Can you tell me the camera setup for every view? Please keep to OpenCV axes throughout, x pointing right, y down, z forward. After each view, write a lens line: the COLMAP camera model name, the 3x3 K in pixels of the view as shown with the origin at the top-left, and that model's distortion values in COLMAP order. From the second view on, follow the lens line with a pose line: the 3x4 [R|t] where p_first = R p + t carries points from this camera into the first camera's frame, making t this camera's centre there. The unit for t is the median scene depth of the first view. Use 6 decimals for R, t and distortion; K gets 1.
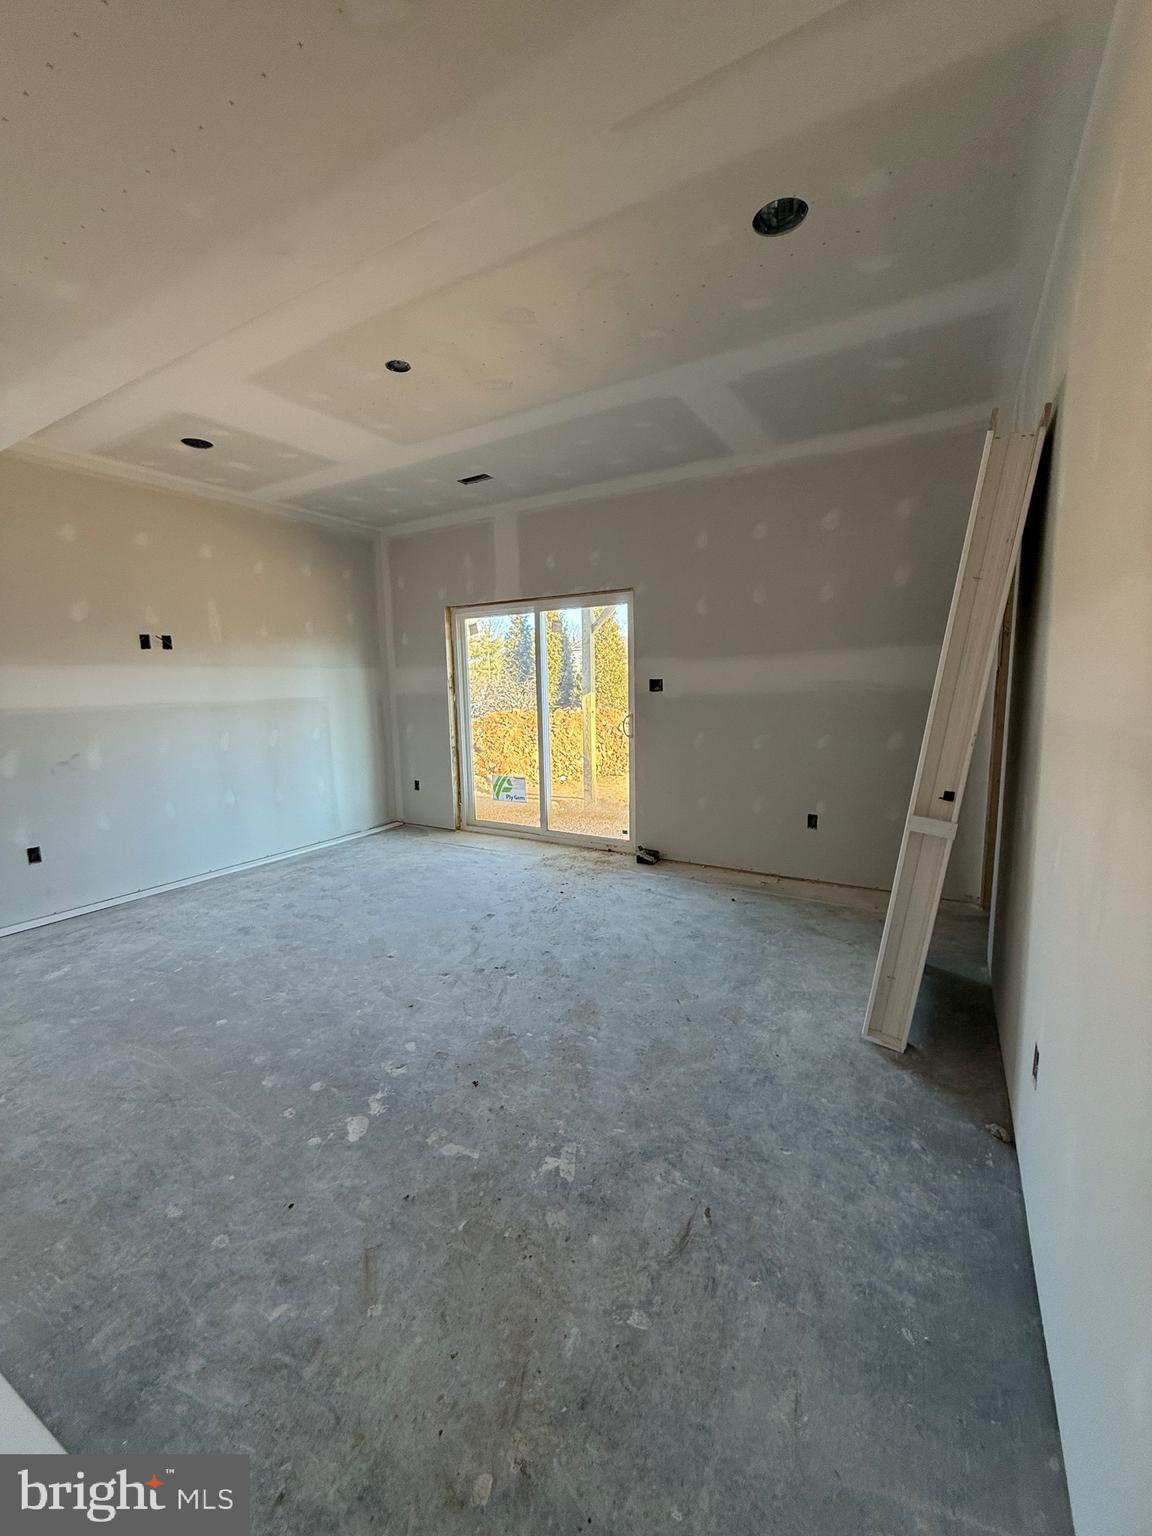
lens RADIAL K [[615.0, 0, 581.3], [0, 615.0, 767.6], [0, 0, 1]] dist [-0.001944, 0.000705]
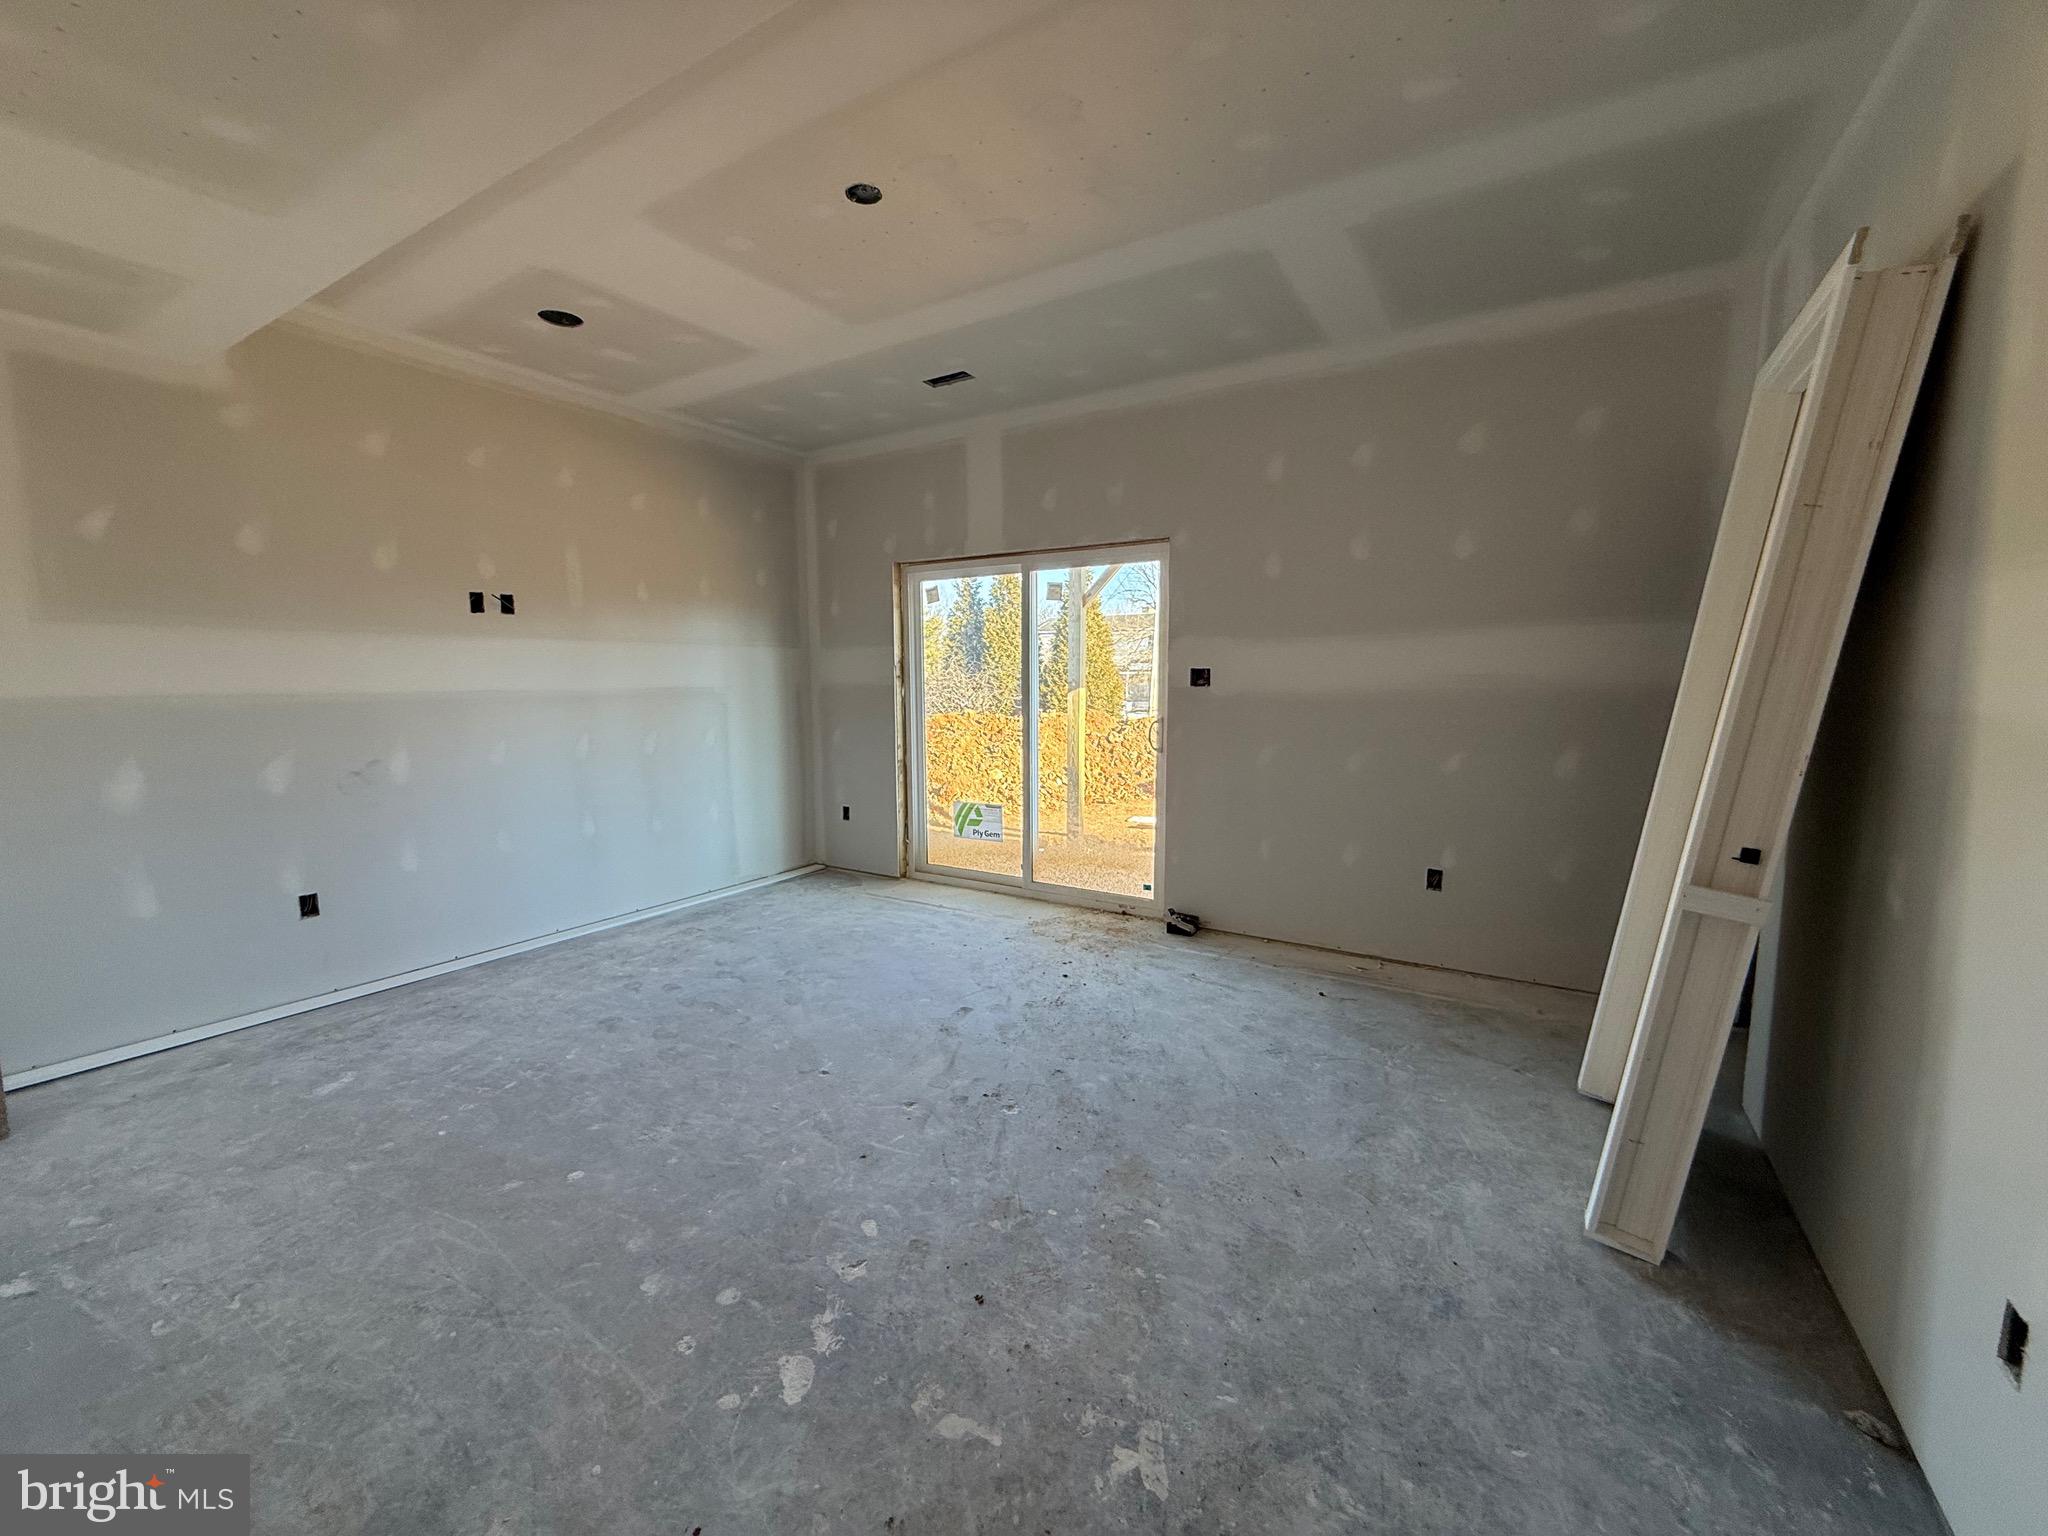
lens RADIAL K [[820.0, 0, 1024.7], [0, 820.0, 773.8], [0, 0, 1]] dist [-0.001944, 0.000705]
pose [[0.999613, 0.019125, -0.020181, -0.079114], [-0.019533, 0.999605, -0.020227, -0.003253], [0.019787, 0.020614, 0.999592, 0.103631]]
